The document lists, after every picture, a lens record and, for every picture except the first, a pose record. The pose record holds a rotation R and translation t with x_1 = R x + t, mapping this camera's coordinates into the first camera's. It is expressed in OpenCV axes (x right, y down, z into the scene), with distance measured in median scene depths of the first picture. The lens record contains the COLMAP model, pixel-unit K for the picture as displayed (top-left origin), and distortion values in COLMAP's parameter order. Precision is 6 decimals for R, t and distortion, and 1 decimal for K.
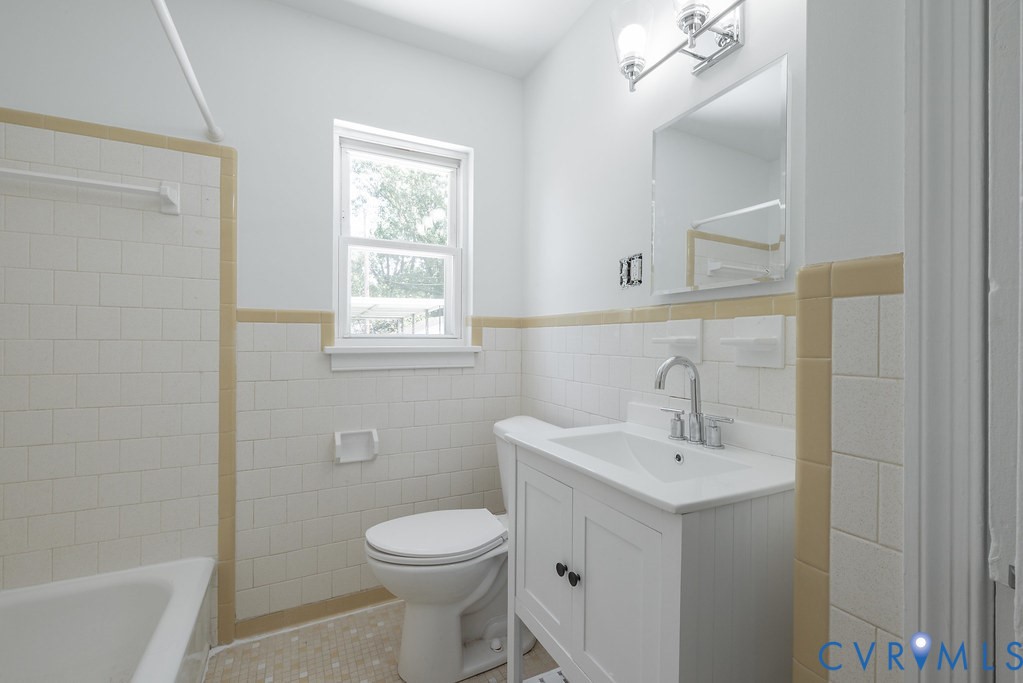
lens RADIAL K [[438.0, 0, 510.5], [0, 438.0, 340.7], [0, 0, 1]] dist [-0.001112, -0.000074]
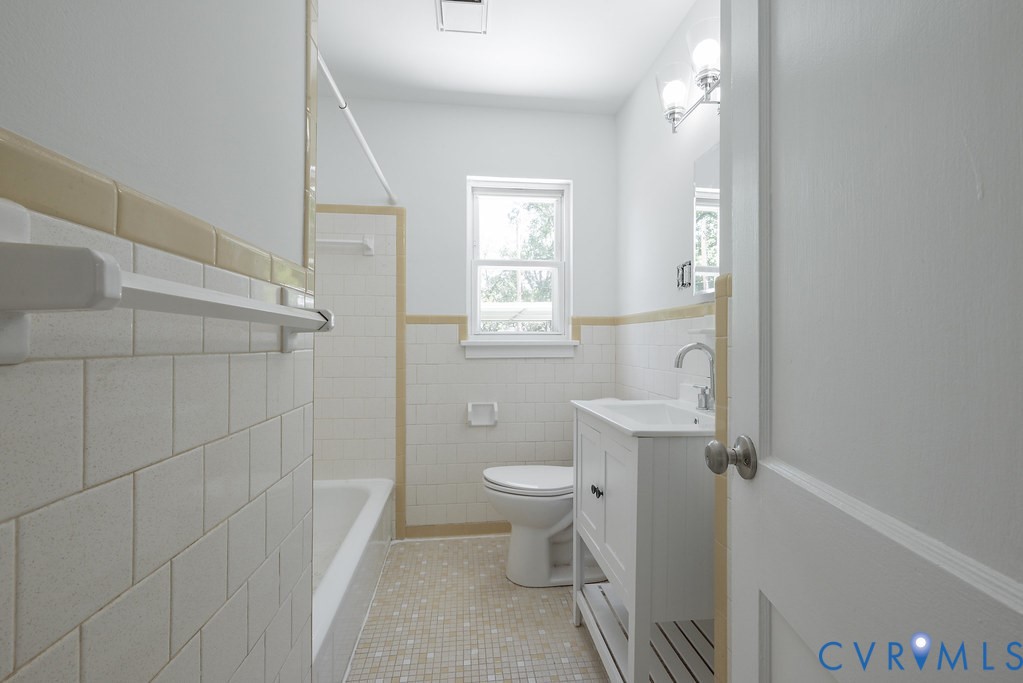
lens RADIAL K [[452.5, 0, 513.9], [0, 452.5, 342.2], [0, 0, 1]] dist [-0.001123, -0.000217]
pose [[0.939228, -0.004982, -0.343258, 0.239066], [0.003688, 0.999983, -0.004422, 0.026832], [0.343275, 0.002887, 0.939231, -0.308706]]
